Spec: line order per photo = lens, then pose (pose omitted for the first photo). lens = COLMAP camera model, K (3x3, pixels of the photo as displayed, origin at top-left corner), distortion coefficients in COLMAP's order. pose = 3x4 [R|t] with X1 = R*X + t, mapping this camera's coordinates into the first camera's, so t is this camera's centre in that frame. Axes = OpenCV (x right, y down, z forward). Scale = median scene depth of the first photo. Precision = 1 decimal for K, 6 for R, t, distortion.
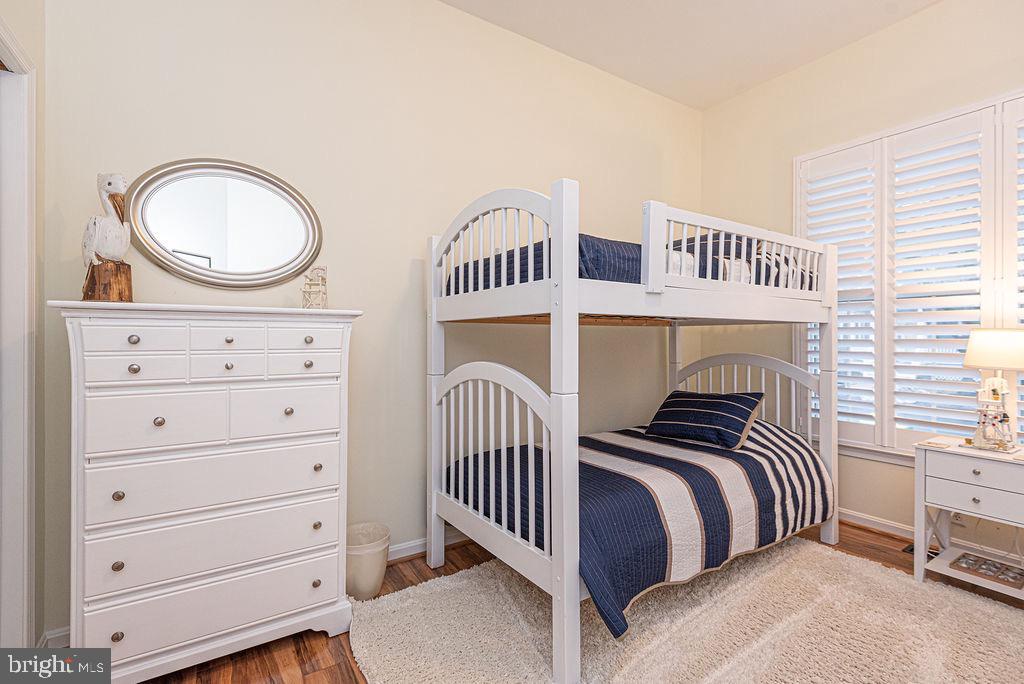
lens RADIAL K [[472.3, 0, 504.6], [0, 472.3, 337.0], [0, 0, 1]] dist [0.022448, -0.011787]
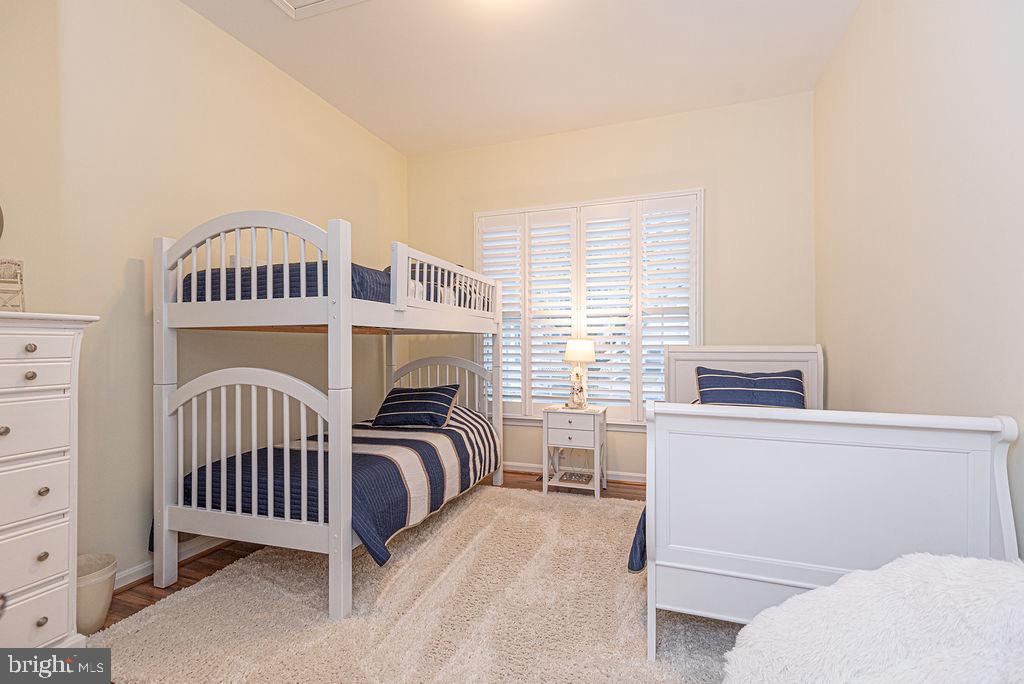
lens RADIAL K [[472.3, 0, 510.9], [0, 472.3, 342.7], [0, 0, 1]] dist [0.022448, -0.011787]
pose [[0.790642, -0.001052, 0.612278, -0.207565], [0.003314, 0.999991, -0.002561, 0.001197], [-0.612270, 0.004054, 0.790639, -0.202632]]
